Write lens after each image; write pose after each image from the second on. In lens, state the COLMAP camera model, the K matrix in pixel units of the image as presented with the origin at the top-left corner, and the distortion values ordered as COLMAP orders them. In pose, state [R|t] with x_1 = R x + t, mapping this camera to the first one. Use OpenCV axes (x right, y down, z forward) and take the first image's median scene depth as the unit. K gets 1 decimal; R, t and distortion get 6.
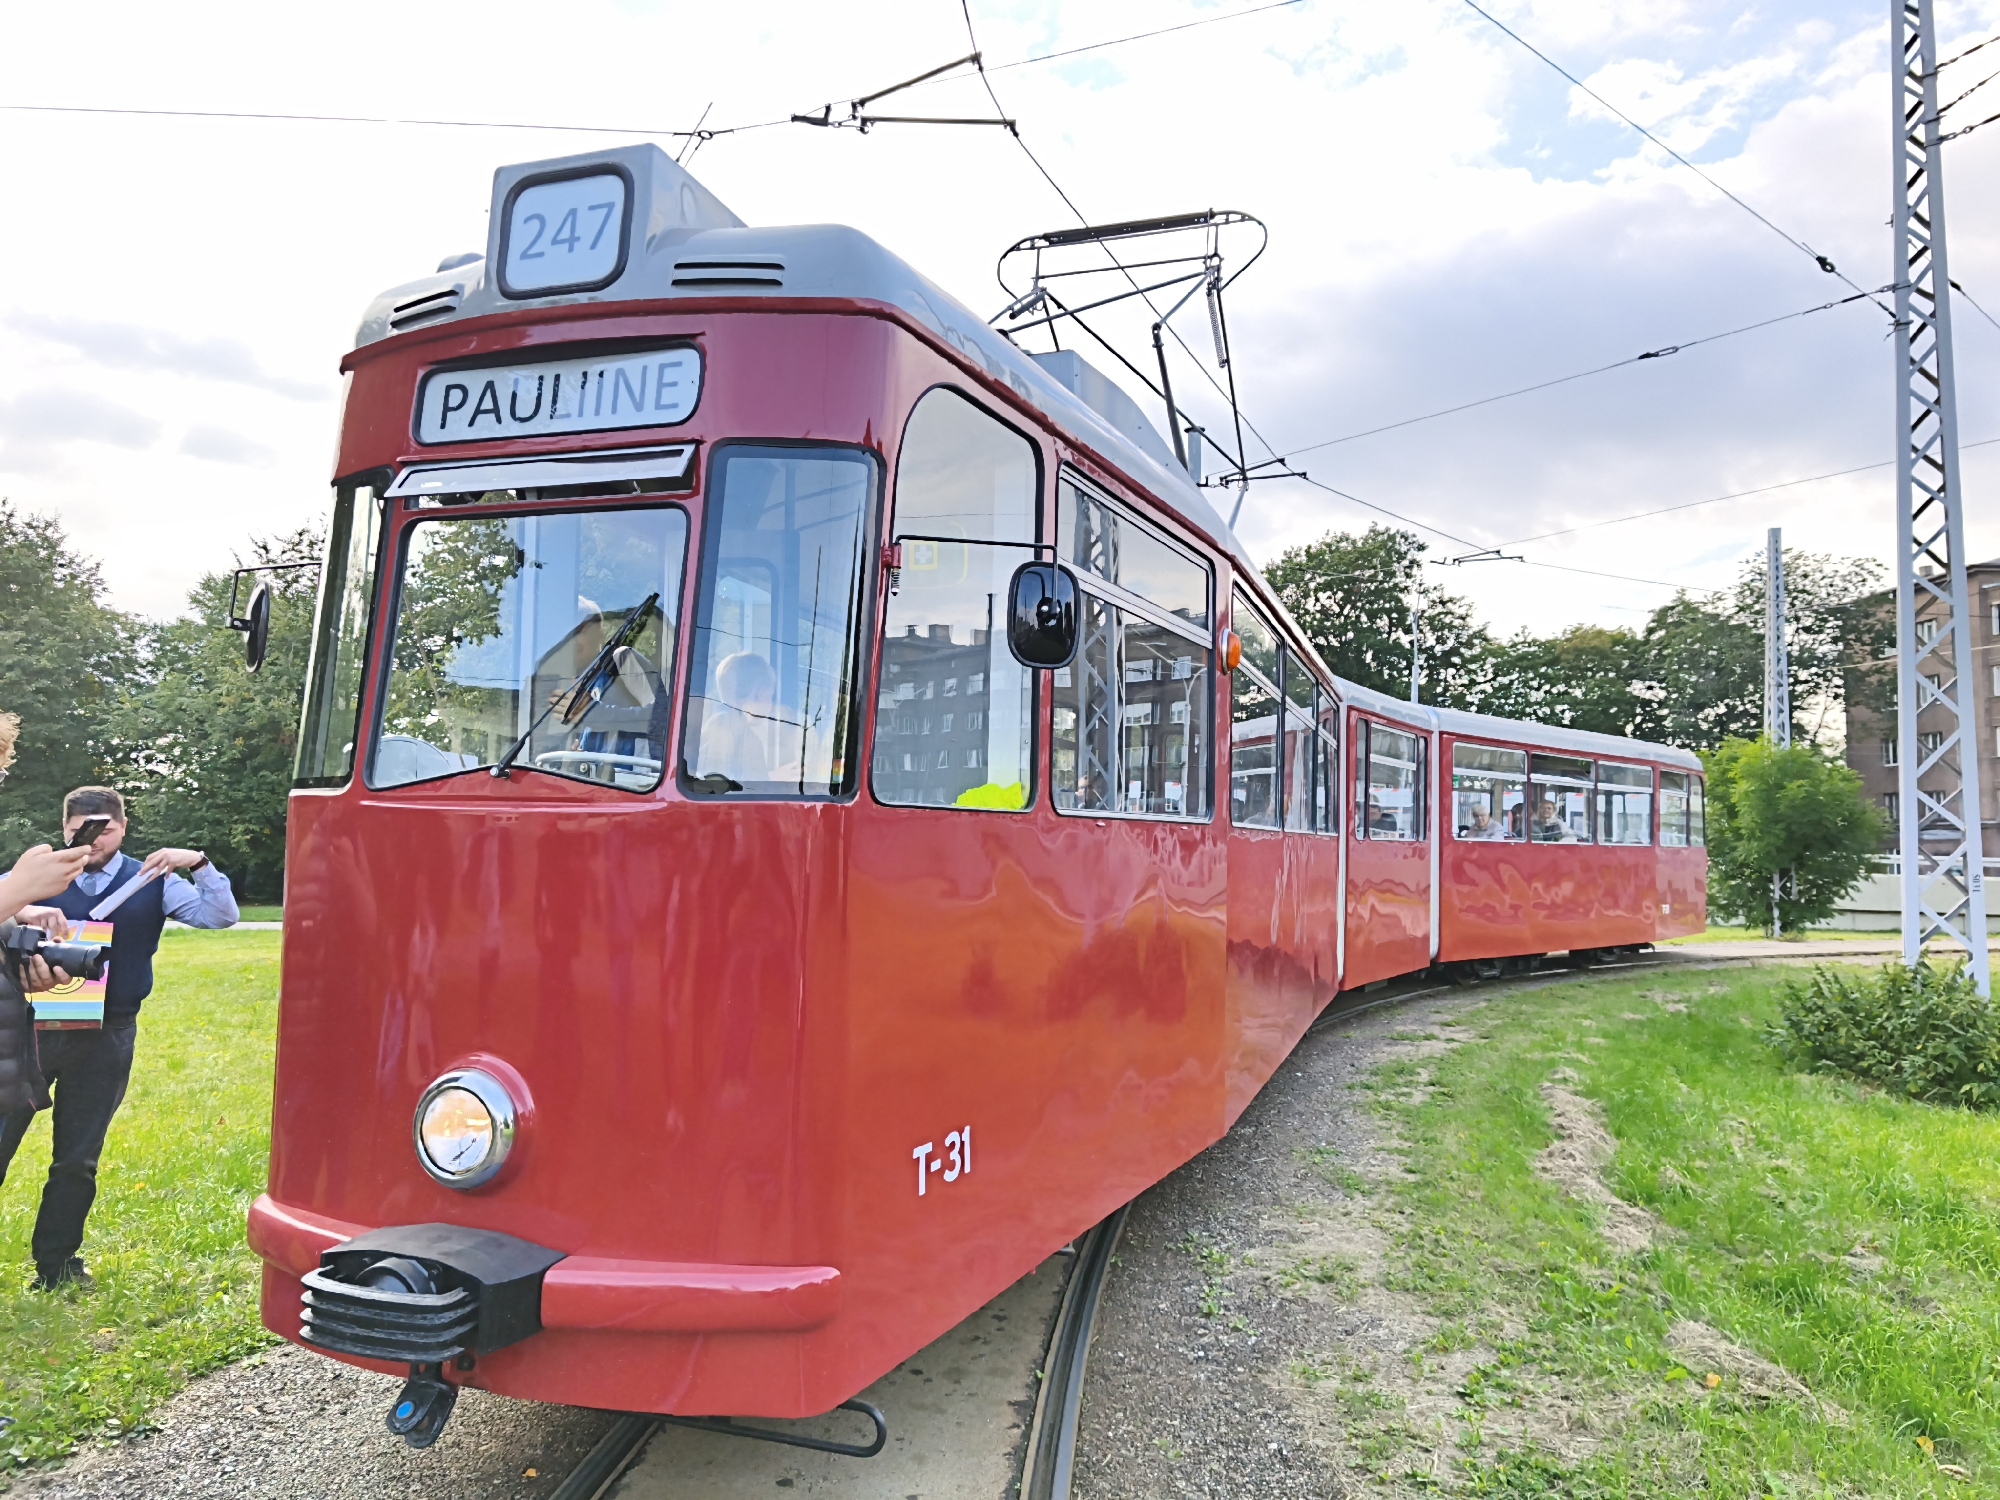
lens RADIAL K [[1553.7, 0, 1000.0], [0, 1553.7, 750.0], [0, 0, 1]] dist [0.104373, -0.126191]
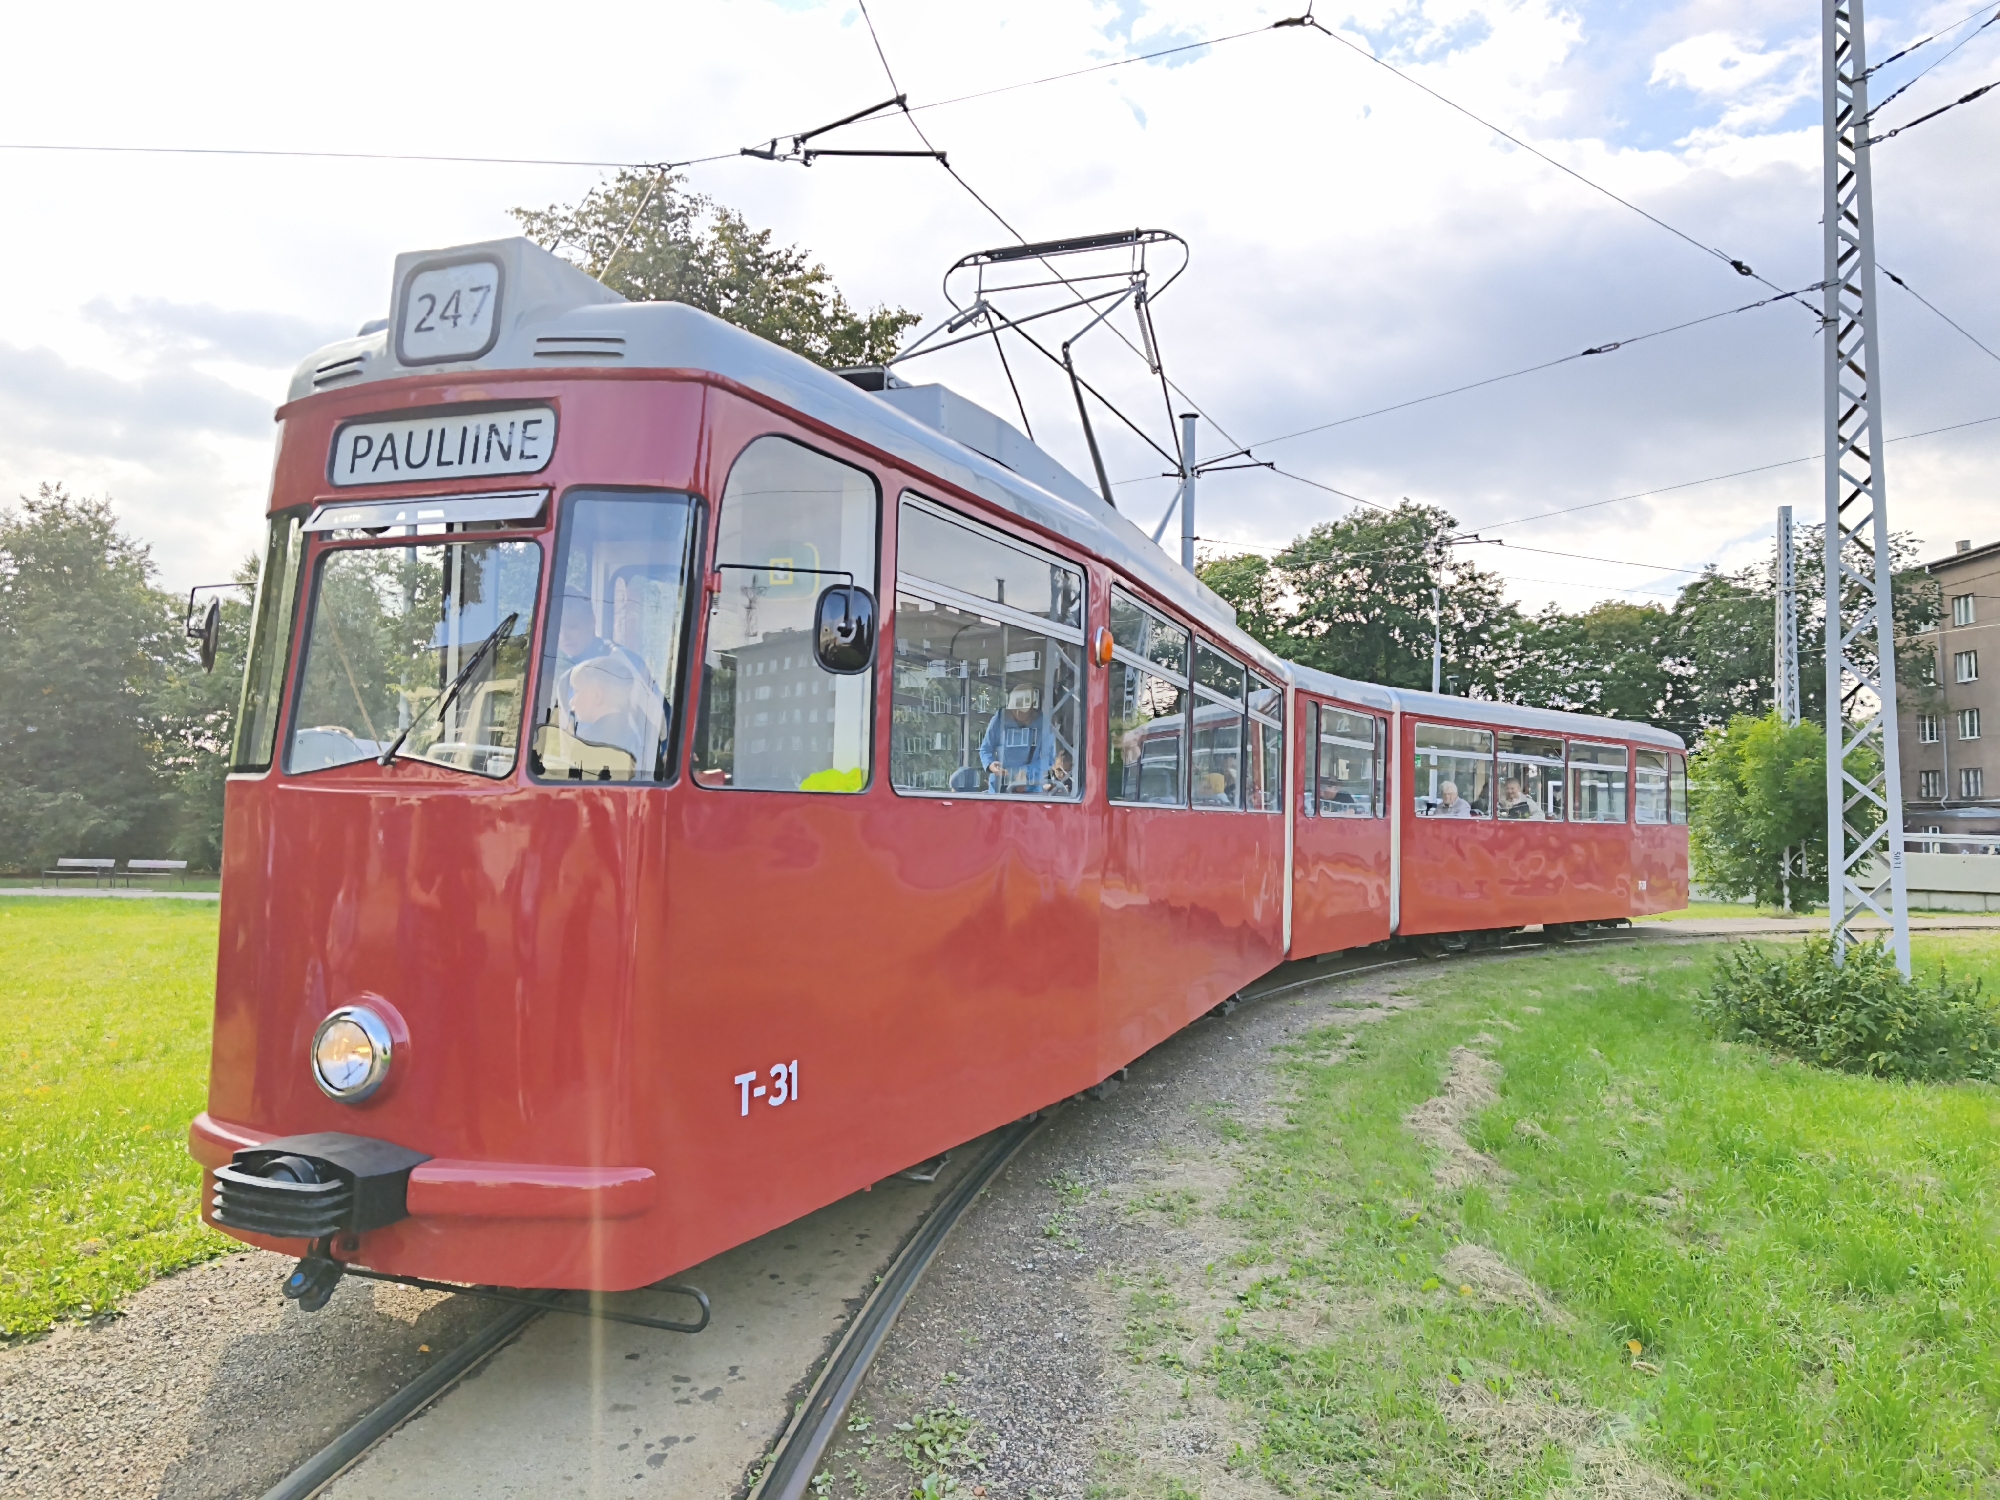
lens RADIAL K [[1571.7, 0, 1001.1], [0, 1571.7, 719.9], [0, 0, 1]] dist [0.112282, -0.139753]
pose [[0.999405, -0.000045, -0.034501, 0.085169], [-0.000056, 0.999996, -0.002941, -0.006082], [0.034501, 0.002941, 0.999400, -0.091410]]
